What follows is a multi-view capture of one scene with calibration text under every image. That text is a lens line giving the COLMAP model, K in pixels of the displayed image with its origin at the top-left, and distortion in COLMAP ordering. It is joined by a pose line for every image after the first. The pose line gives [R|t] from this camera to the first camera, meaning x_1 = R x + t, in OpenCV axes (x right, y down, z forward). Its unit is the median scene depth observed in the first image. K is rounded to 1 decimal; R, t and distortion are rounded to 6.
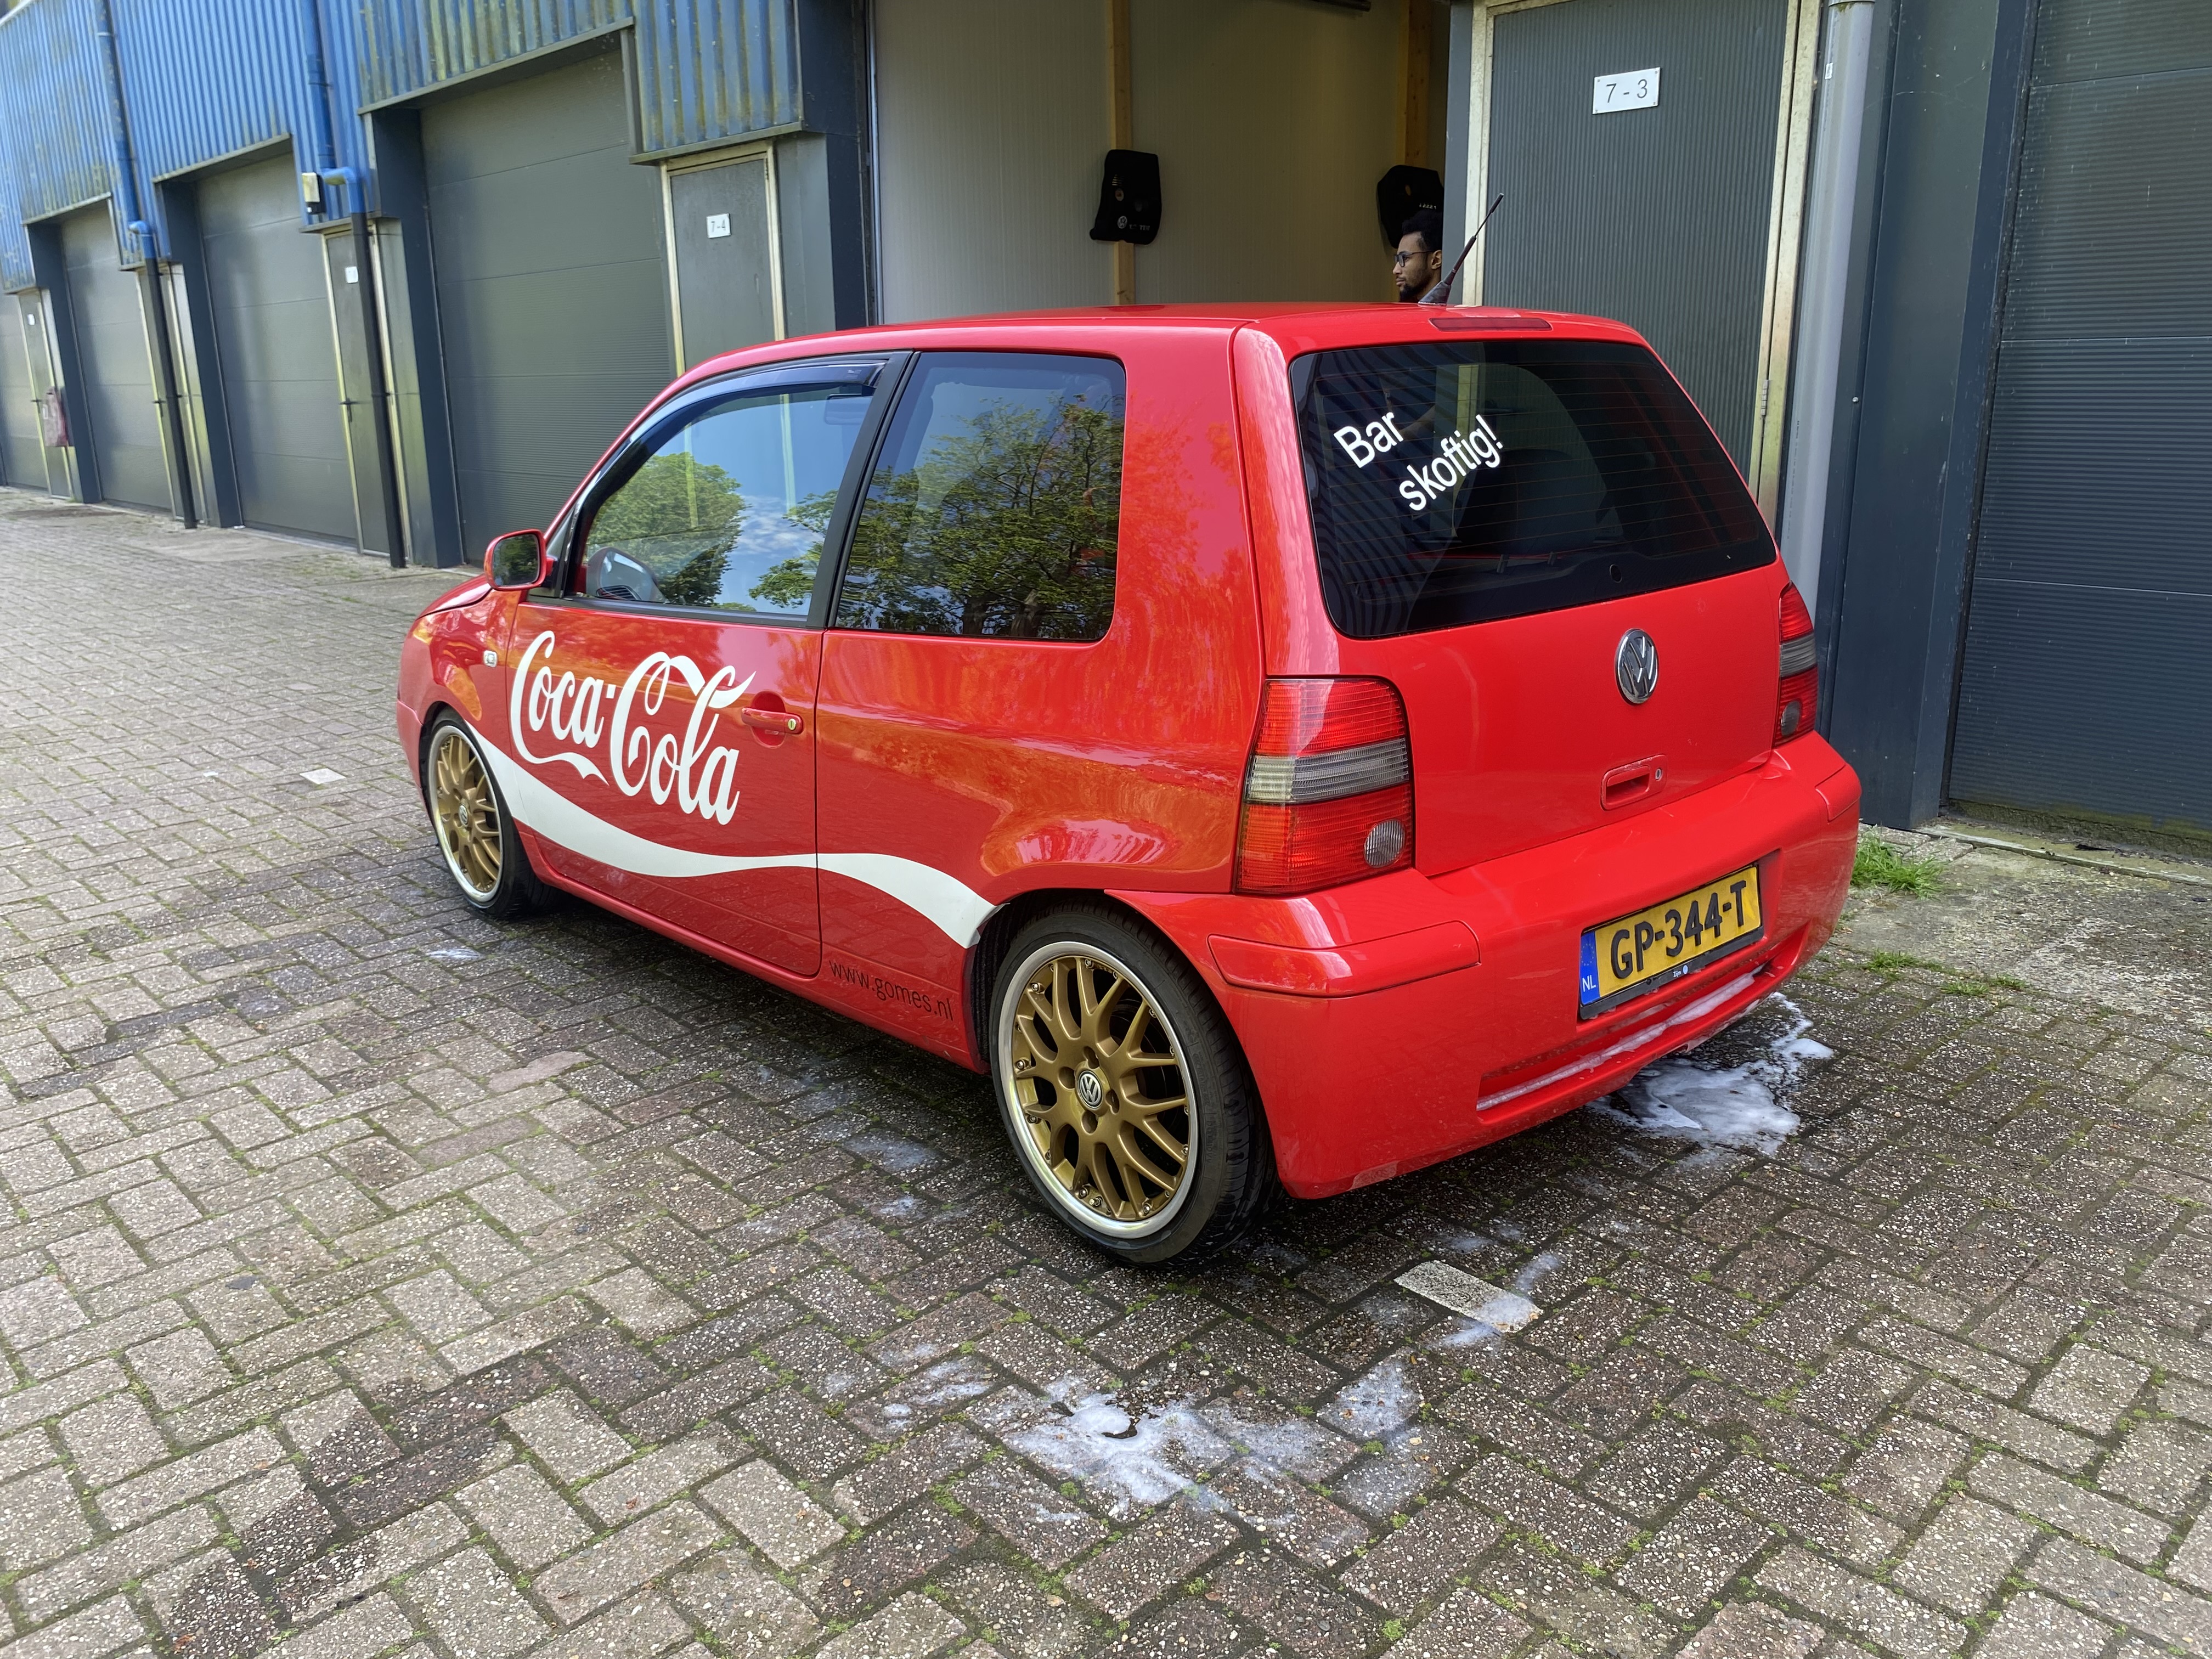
lens RADIAL K [[1682.4, 0, 1106.0], [0, 1682.4, 829.5], [0, 0, 1]] dist [0.008743, -0.000086]
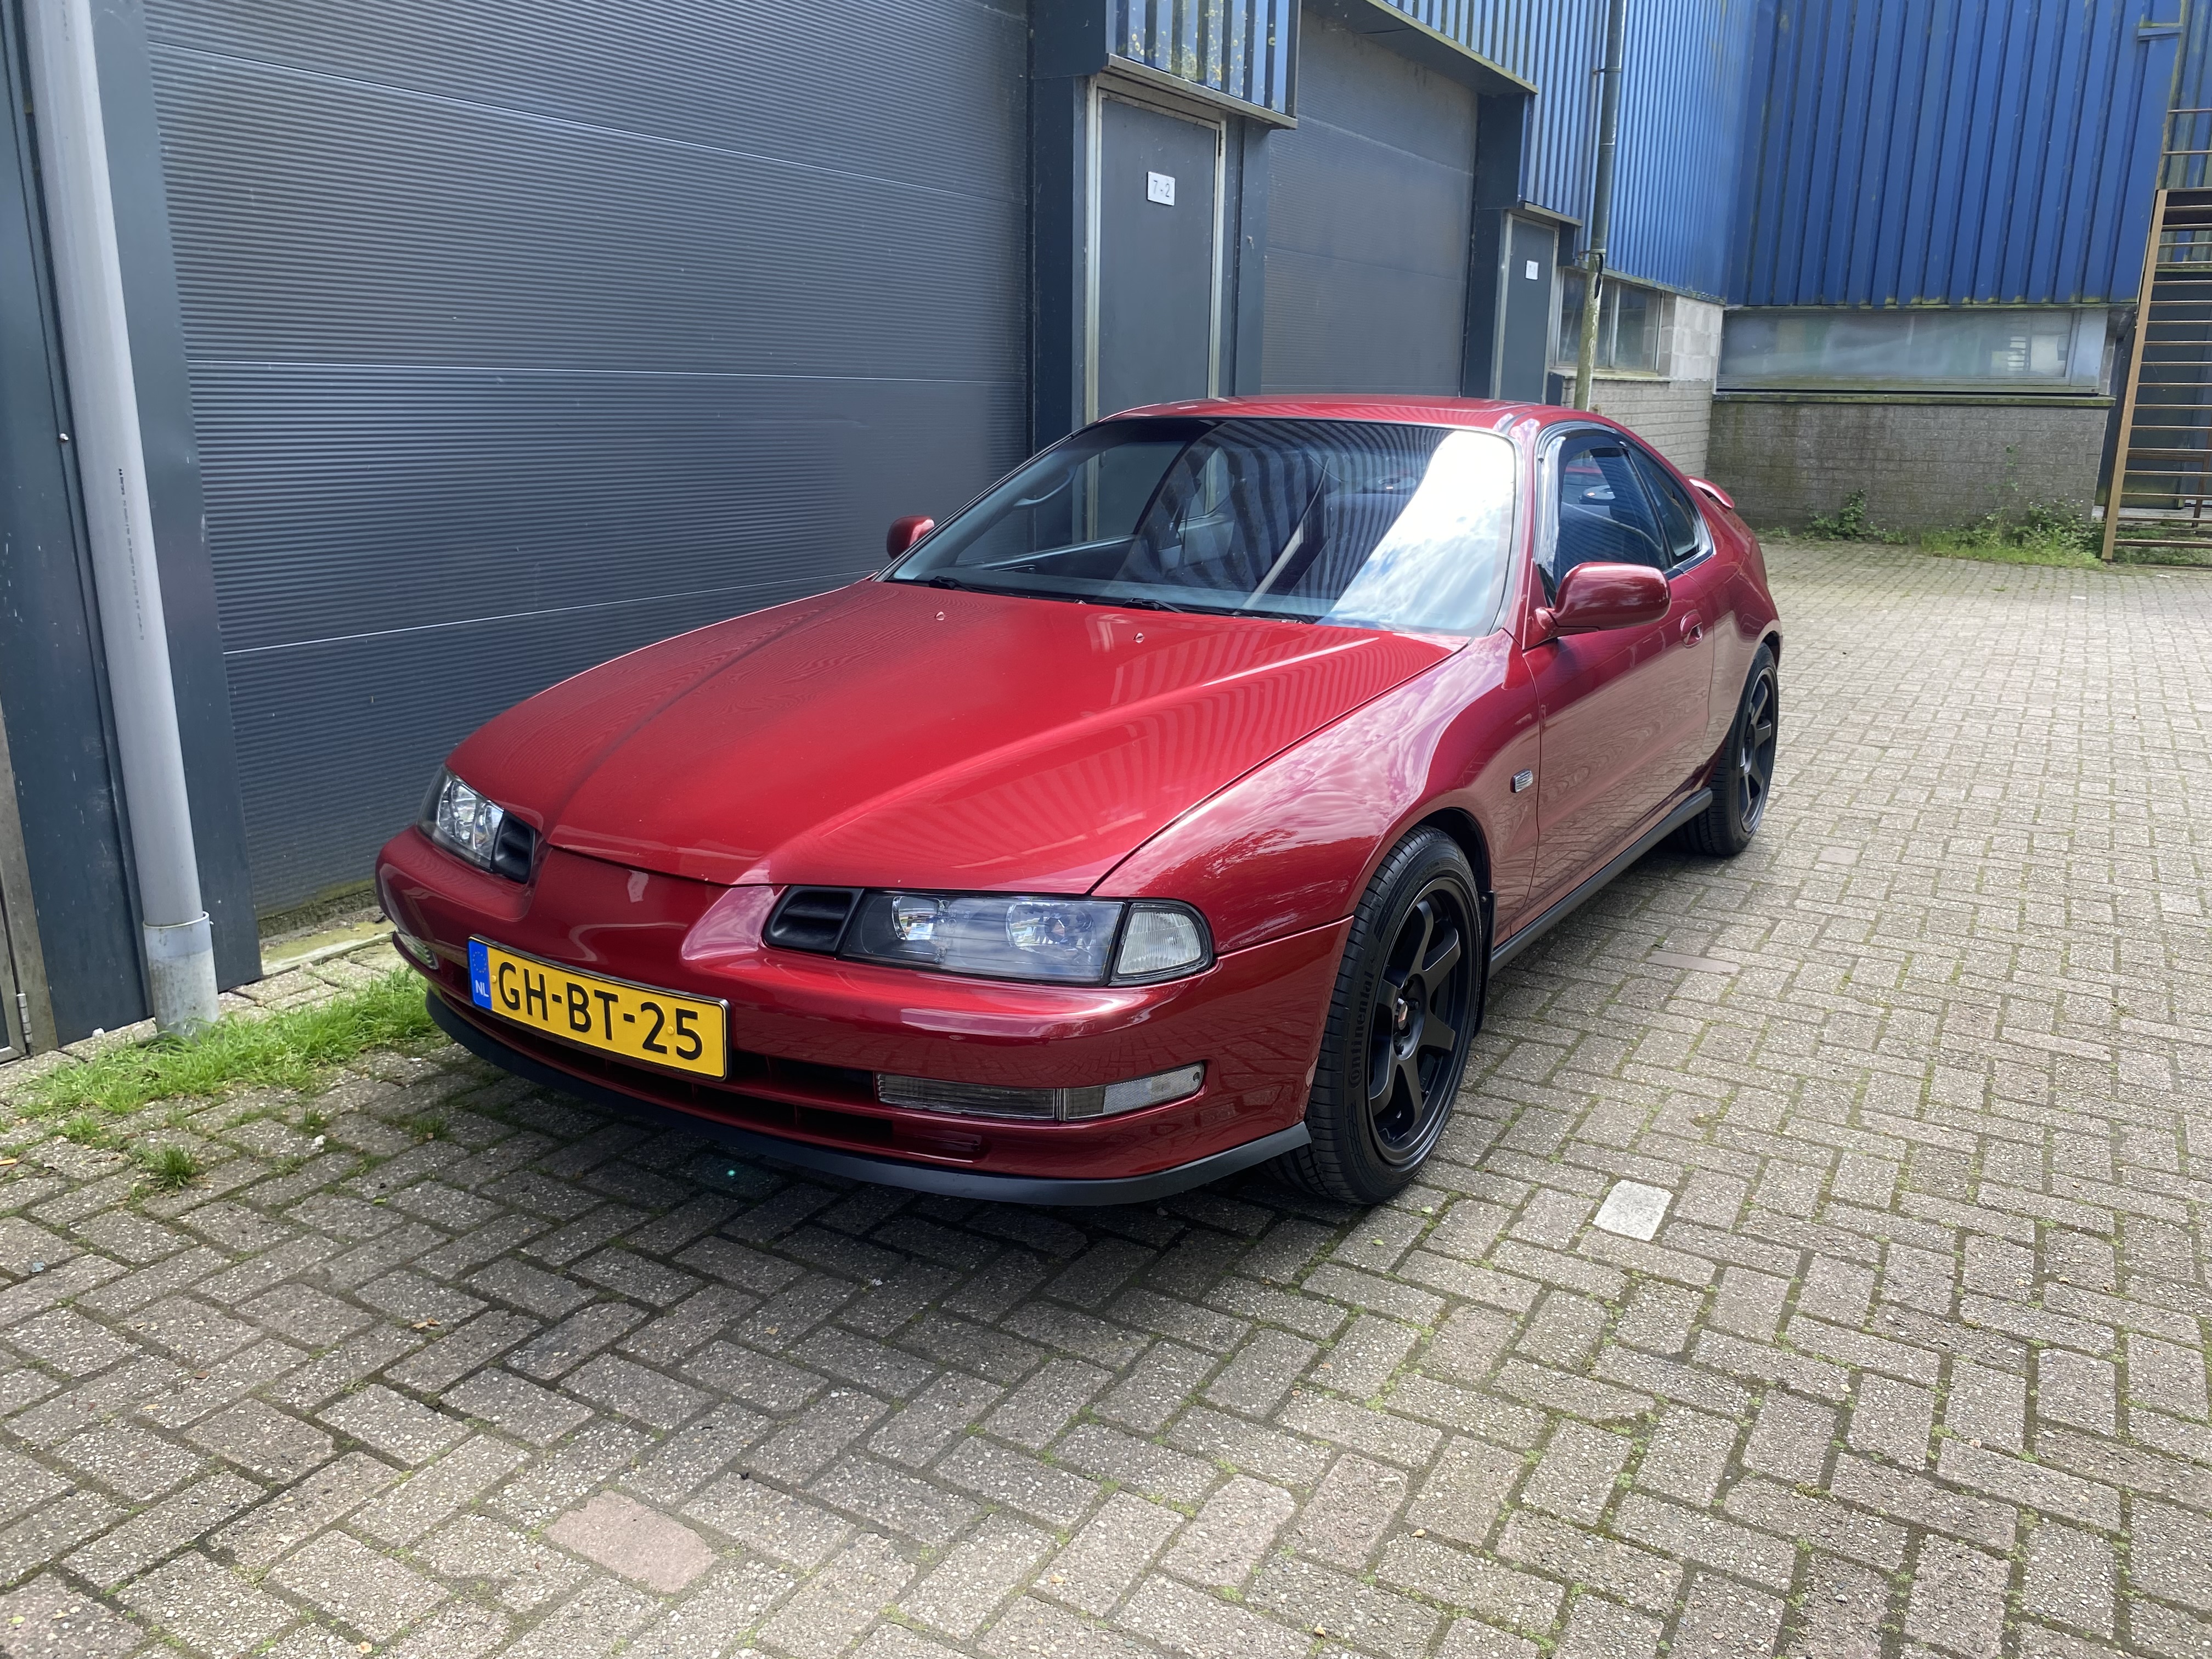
lens RADIAL K [[1705.0, 0, 1097.6], [0, 1705.0, 815.0], [0, 0, 1]] dist [-0.012731, 0.011553]
pose [[-0.297319, -0.223985, 0.928134, -0.538142], [0.240272, 0.923257, 0.299776, -0.316323], [-0.924051, 0.312133, -0.220685, 1.169473]]
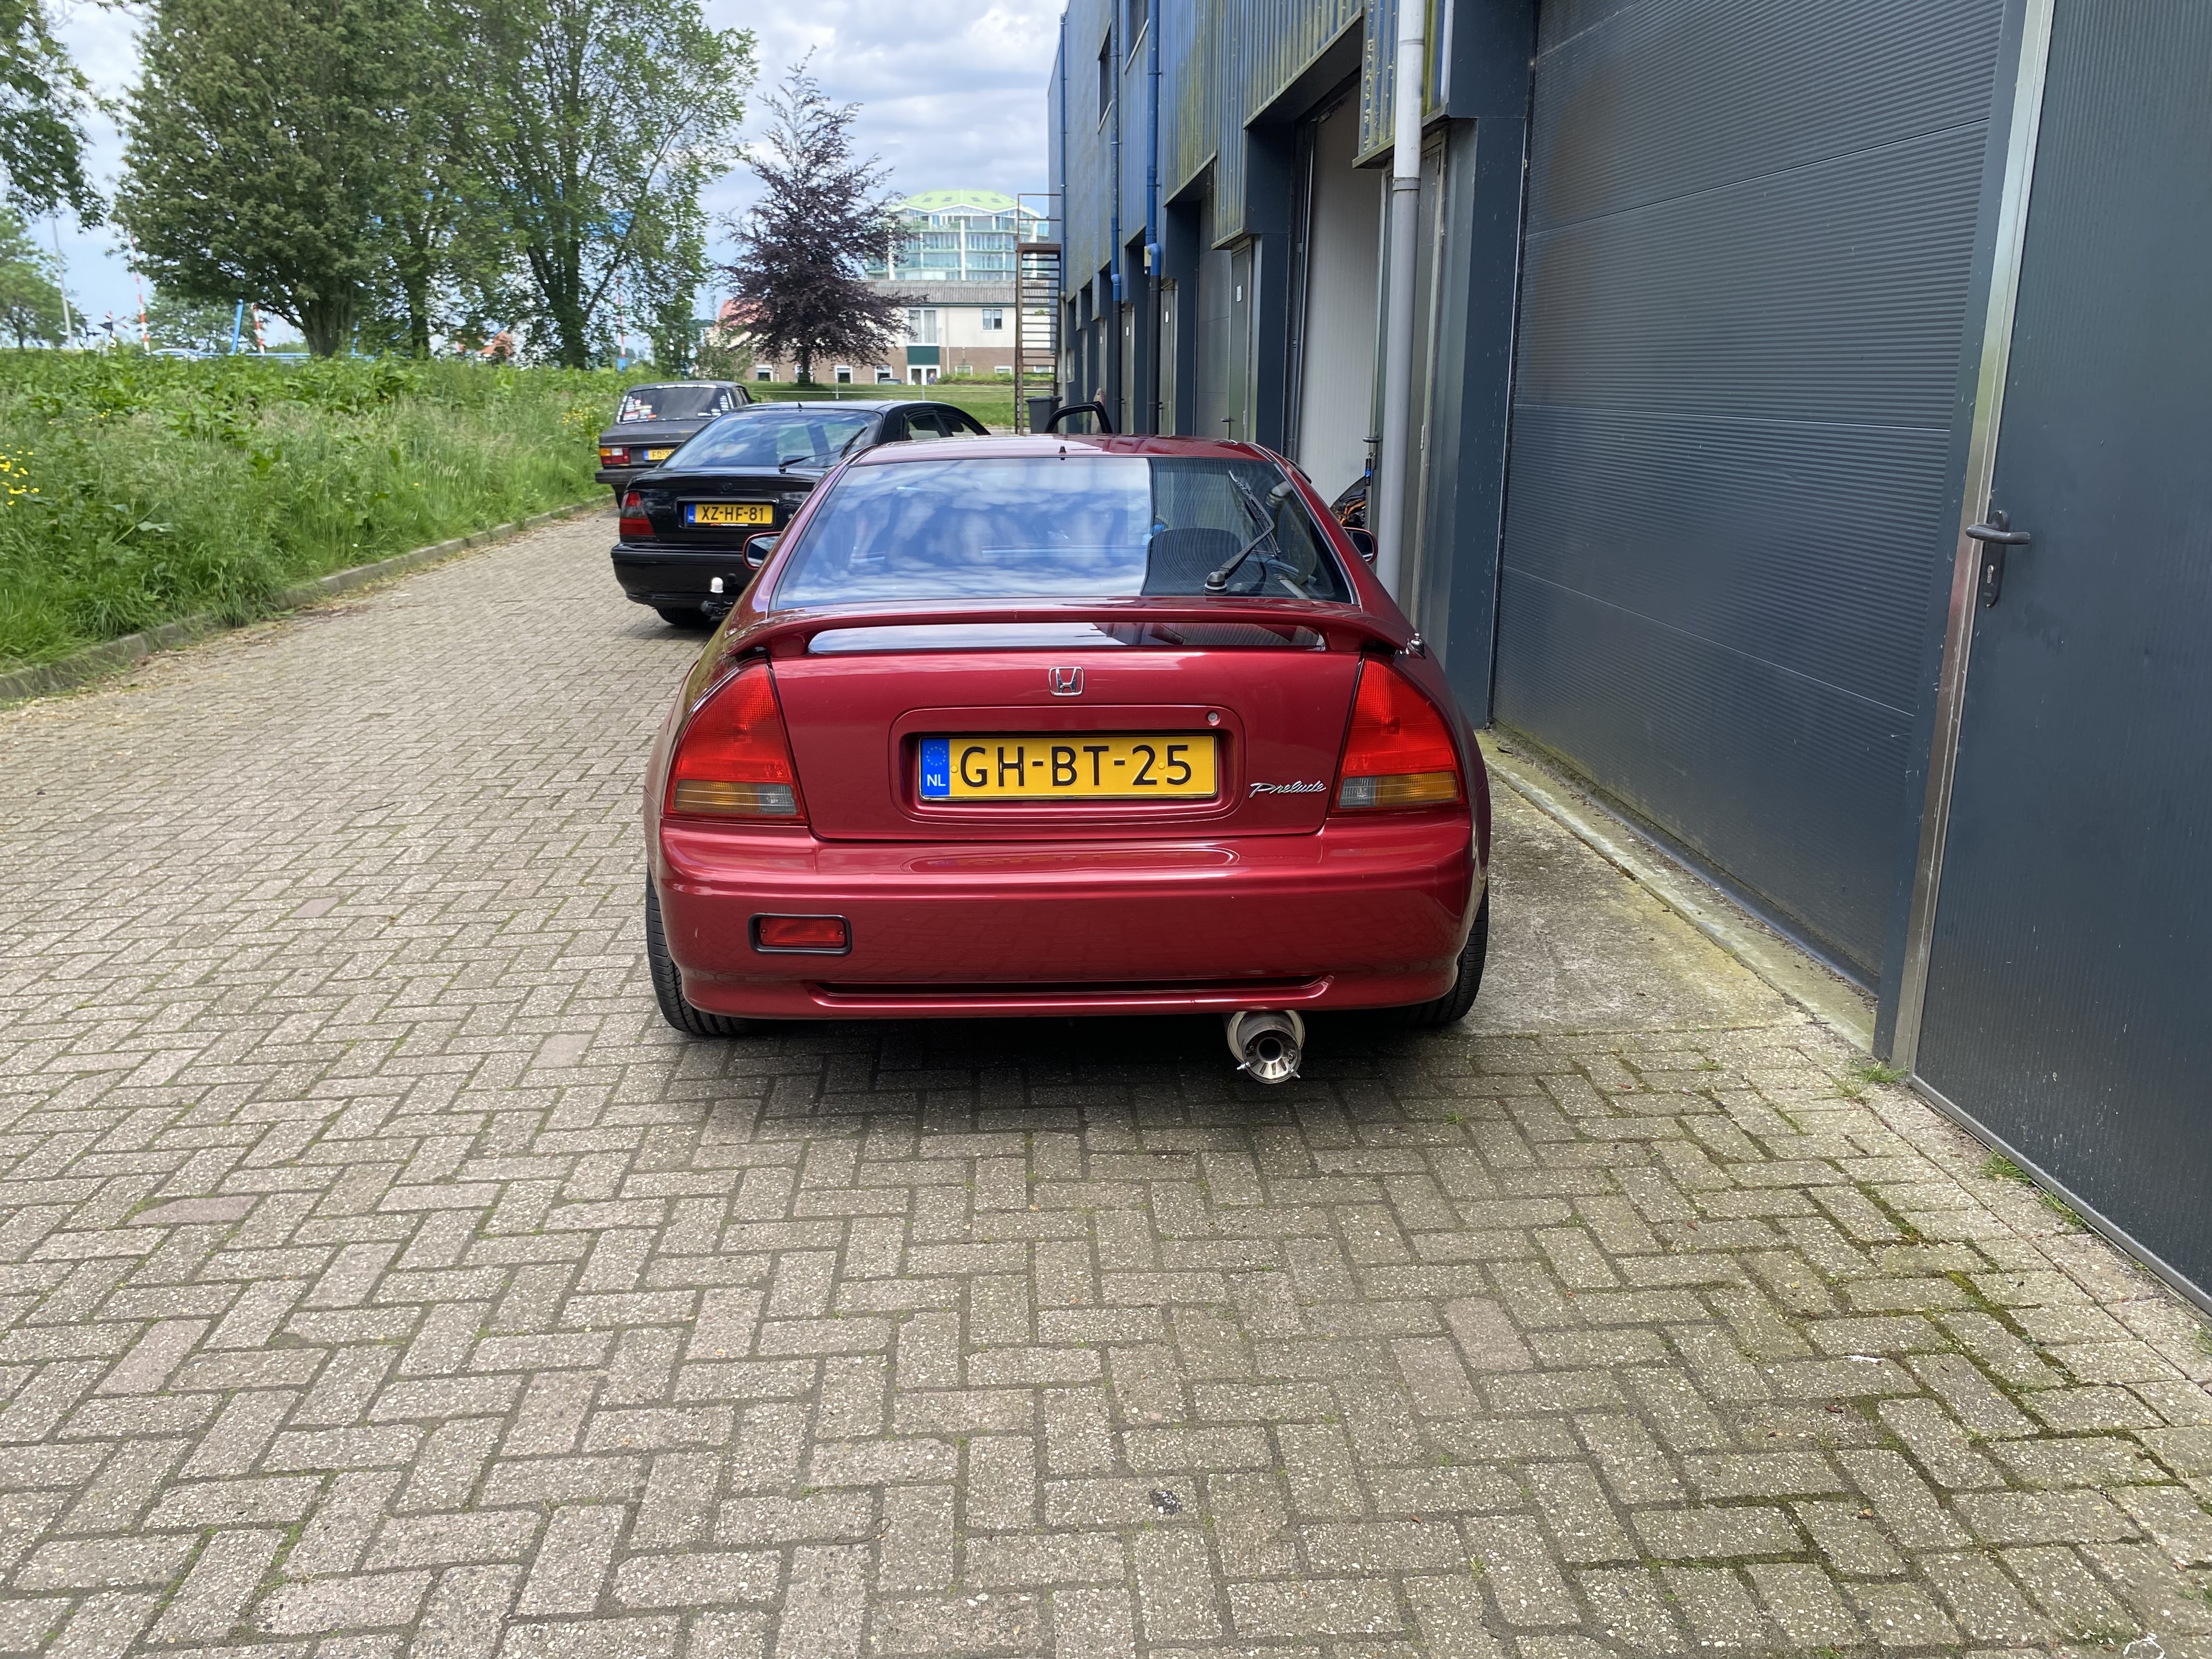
lens RADIAL K [[1703.2, 0, 1116.4], [0, 1703.2, 829.7], [0, 0, 1]] dist [0.001067, -0.008497]
pose [[0.779728, 0.174048, -0.601442, 1.743109], [-0.173477, 0.983034, 0.059573, 0.068957], [0.601607, 0.057885, 0.796692, -0.555585]]
